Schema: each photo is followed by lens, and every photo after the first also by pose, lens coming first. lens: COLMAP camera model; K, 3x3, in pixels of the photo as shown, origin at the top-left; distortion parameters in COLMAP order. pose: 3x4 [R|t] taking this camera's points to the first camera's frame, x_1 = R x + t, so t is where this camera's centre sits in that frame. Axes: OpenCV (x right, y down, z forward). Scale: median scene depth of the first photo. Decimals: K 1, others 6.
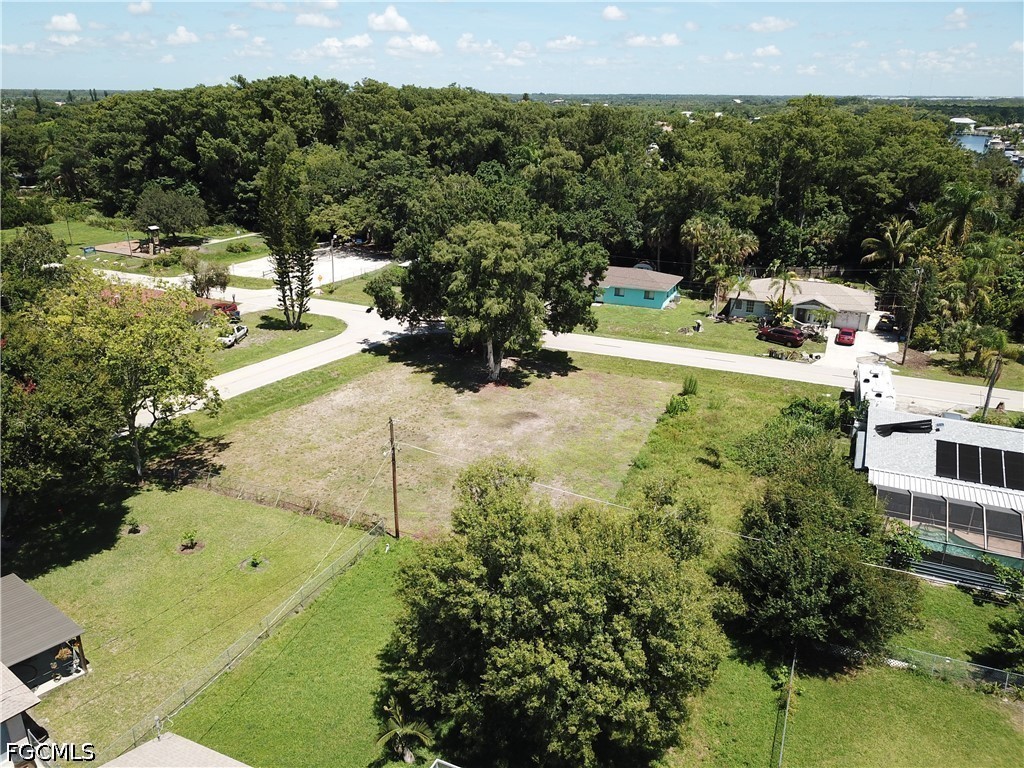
lens RADIAL K [[774.6, 0, 504.3], [0, 774.6, 405.0], [0, 0, 1]] dist [0.008816, 0.002531]
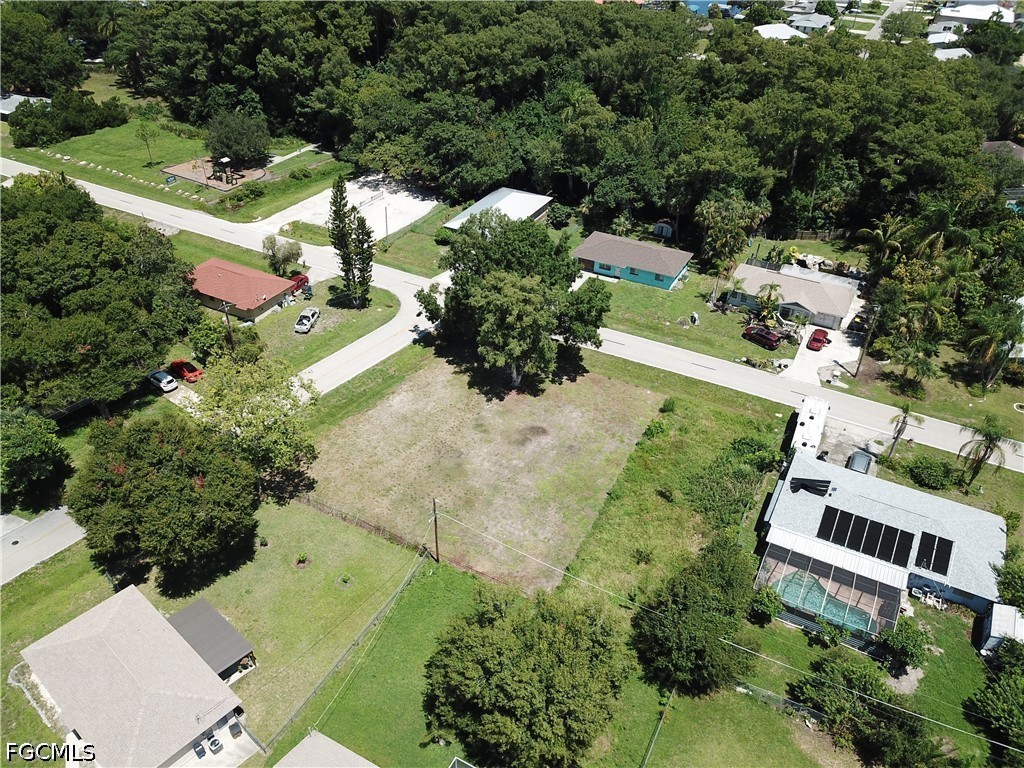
lens RADIAL K [[771.9, 0, 502.7], [0, 771.9, 399.9], [0, 0, 1]] dist [0.010570, 0.000957]
pose [[0.997464, 0.046906, -0.053526, 0.028032], [-0.032172, 0.968029, 0.248767, -0.274842], [0.063483, -0.246414, 0.967083, -0.192993]]
